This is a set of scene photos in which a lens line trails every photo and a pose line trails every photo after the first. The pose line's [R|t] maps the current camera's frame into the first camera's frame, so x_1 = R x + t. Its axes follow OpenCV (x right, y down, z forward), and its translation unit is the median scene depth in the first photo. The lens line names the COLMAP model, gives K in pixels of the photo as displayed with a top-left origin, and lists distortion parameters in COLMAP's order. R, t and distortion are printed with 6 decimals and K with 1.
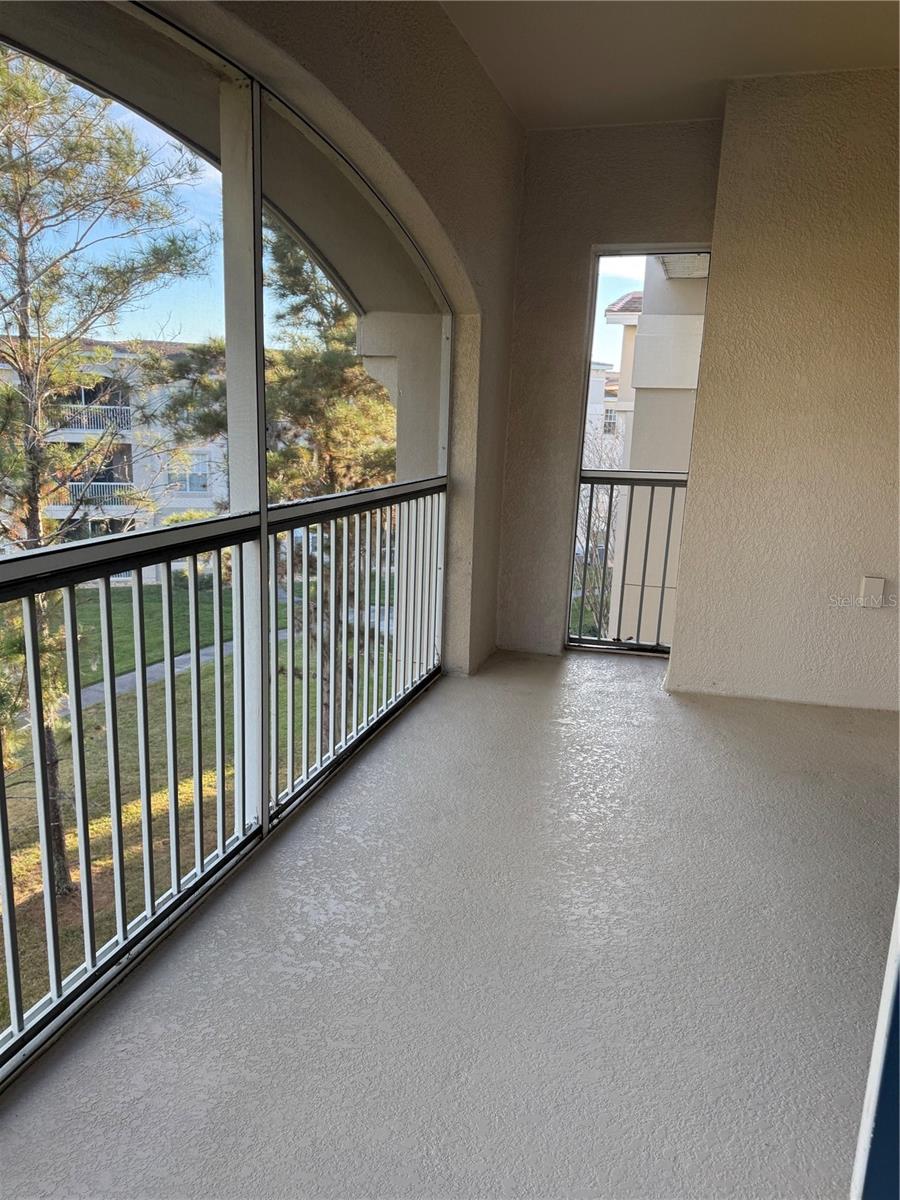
lens RADIAL K [[849.0, 0, 450.0], [0, 849.0, 600.0], [0, 0, 1]] dist [0.077039, -0.060743]
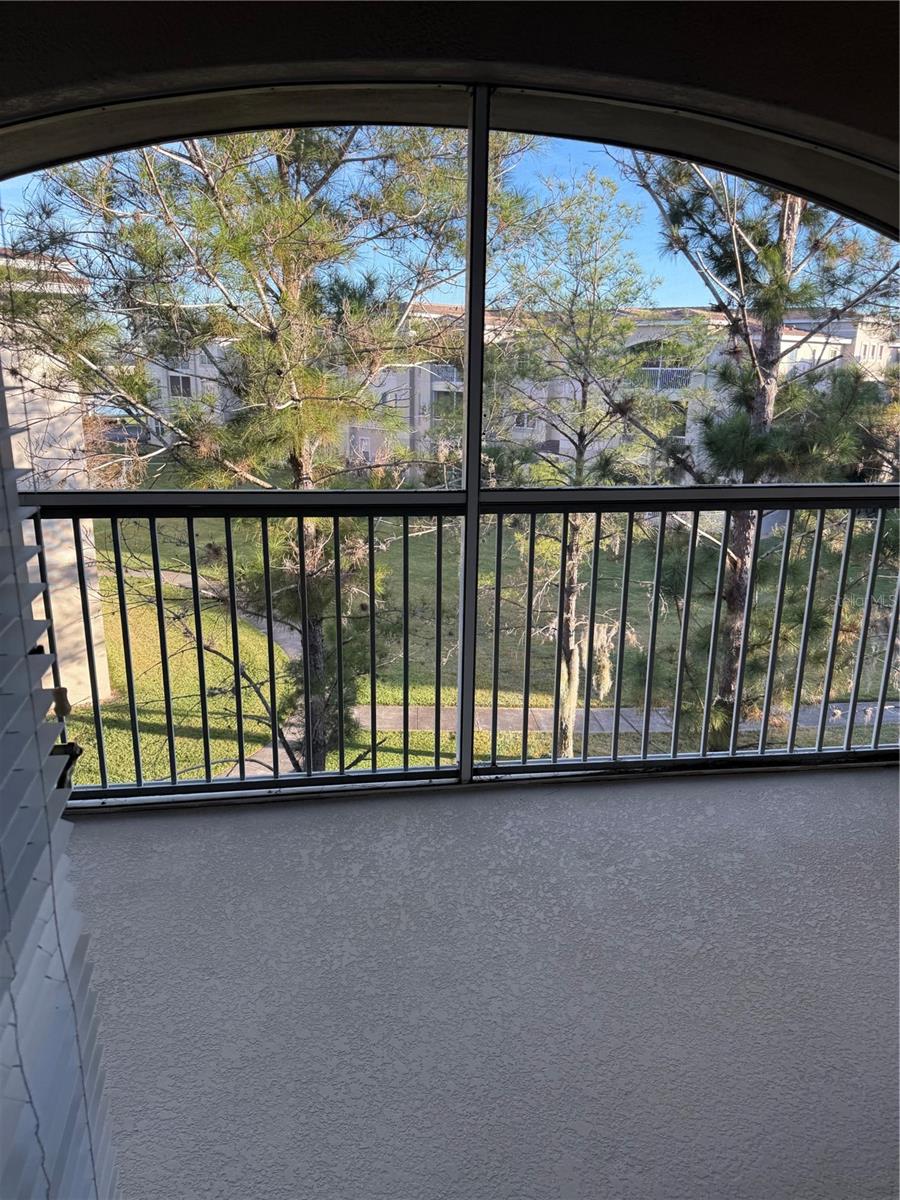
lens RADIAL K [[849.0, 0, 450.0], [0, 849.0, 600.0], [0, 0, 1]] dist [0.077039, -0.060743]
pose [[0.420208, 0.219222, -0.880549, 0.787408], [-0.202639, 0.968544, 0.144428, -0.125194], [0.884513, 0.117743, 0.451413, 0.521478]]
